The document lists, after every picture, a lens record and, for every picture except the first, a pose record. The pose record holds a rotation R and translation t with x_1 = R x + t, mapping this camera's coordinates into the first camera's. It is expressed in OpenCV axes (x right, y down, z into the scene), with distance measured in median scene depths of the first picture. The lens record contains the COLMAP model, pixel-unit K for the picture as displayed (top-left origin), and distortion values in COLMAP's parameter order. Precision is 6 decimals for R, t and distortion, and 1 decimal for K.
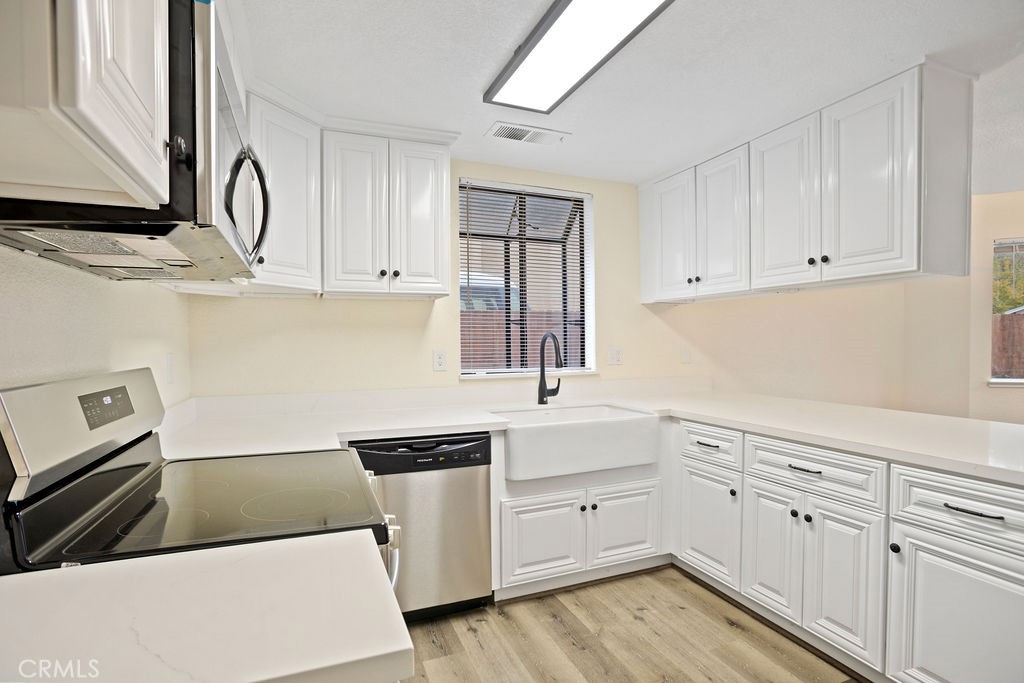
lens RADIAL K [[500.4, 0, 512.0], [0, 500.4, 341.5], [0, 0, 1]] dist [-0.002944, -0.032352]
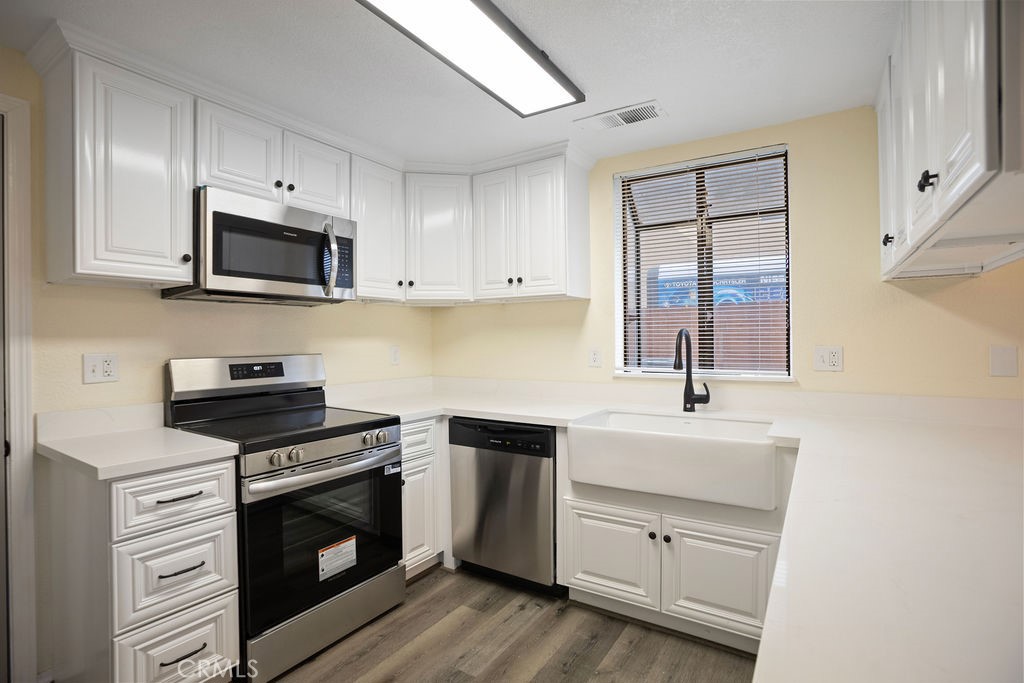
lens RADIAL K [[504.8, 0, 512.6], [0, 504.8, 323.5], [0, 0, 1]] dist [-0.050307, 0.036836]
pose [[0.574087, -0.023744, -0.818450, 0.702074], [0.000940, 0.999598, -0.028340, -0.001205], [0.818794, 0.015500, 0.573878, 0.313831]]
